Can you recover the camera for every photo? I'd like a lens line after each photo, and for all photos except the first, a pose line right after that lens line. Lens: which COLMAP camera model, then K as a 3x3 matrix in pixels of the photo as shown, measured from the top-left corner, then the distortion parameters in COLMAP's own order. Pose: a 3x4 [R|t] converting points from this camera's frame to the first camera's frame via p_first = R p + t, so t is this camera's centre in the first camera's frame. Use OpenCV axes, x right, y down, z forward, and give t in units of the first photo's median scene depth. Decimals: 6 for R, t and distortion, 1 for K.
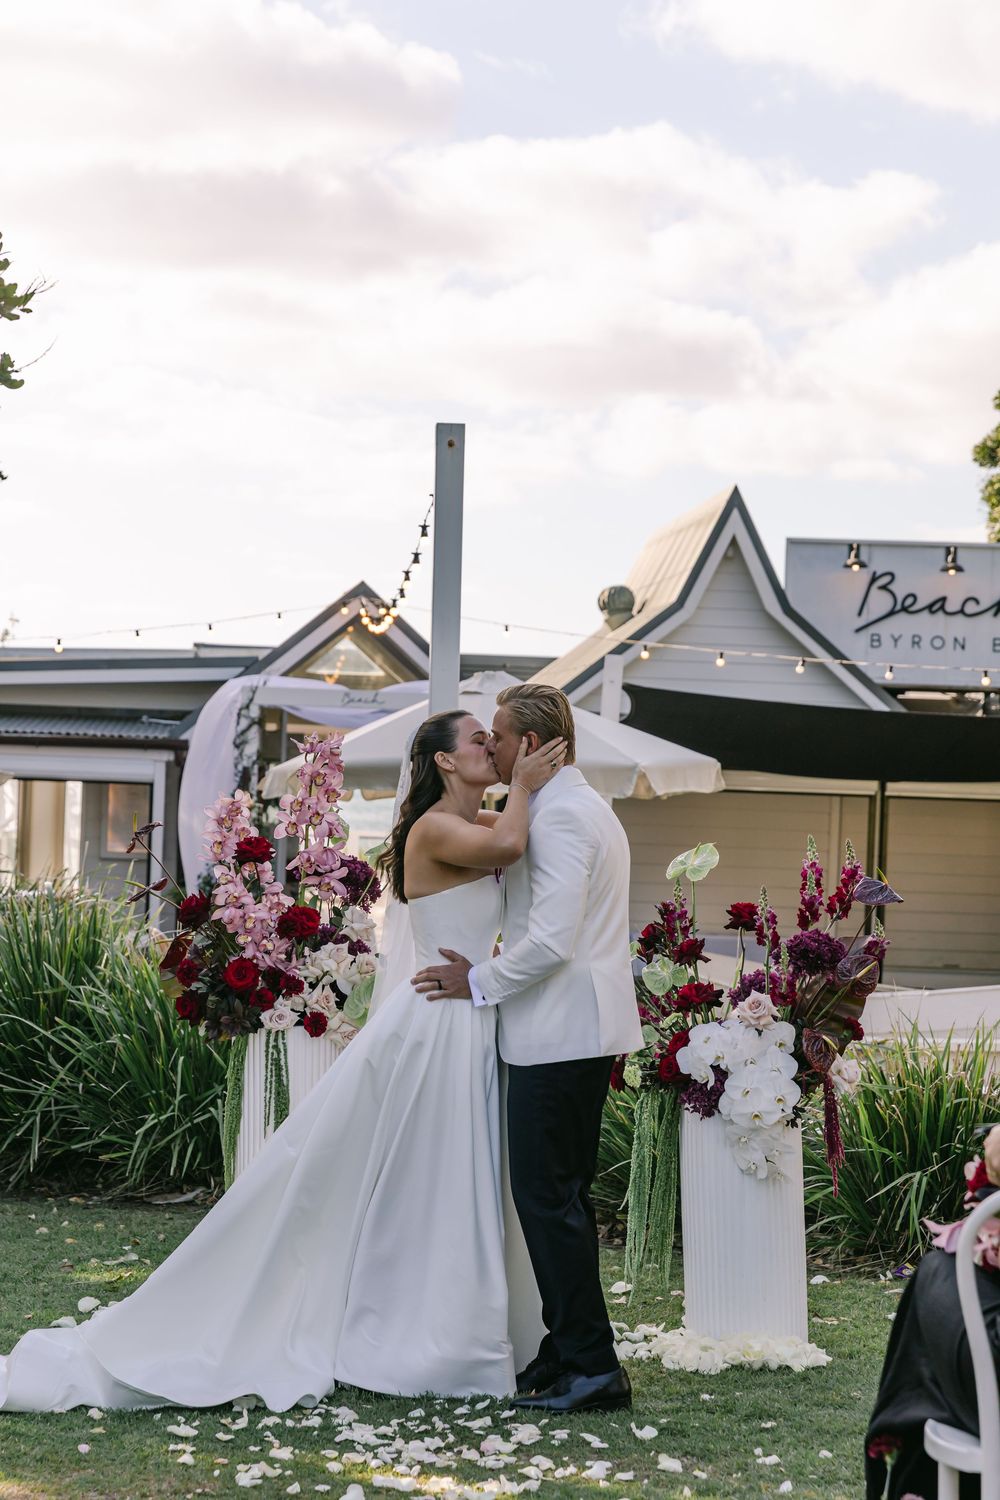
lens RADIAL K [[2932.6, 0, 500.0], [0, 2932.6, 750.0], [0, 0, 1]] dist [0.029343, 0.089665]
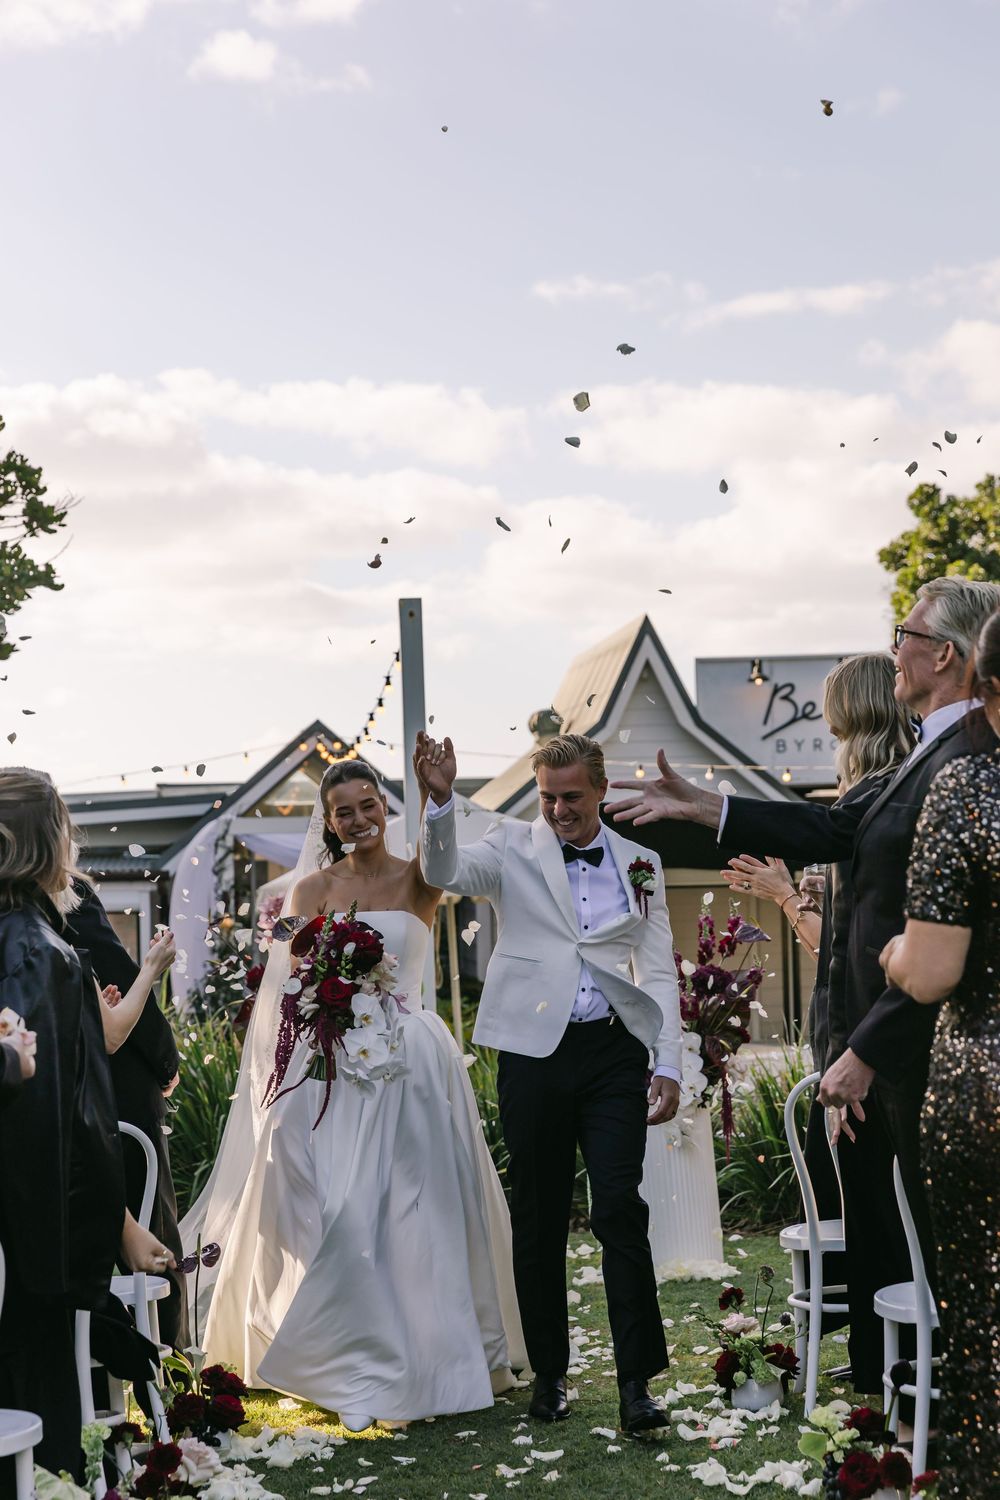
lens RADIAL K [[2932.6, 0, 500.0], [0, 2932.6, 750.0], [0, 0, 1]] dist [0.029343, 0.089665]
pose [[0.998026, -0.057634, 0.024949, -0.006563], [0.058617, 0.997453, -0.040643, 0.003653], [-0.022543, 0.042025, 0.998862, -0.125374]]
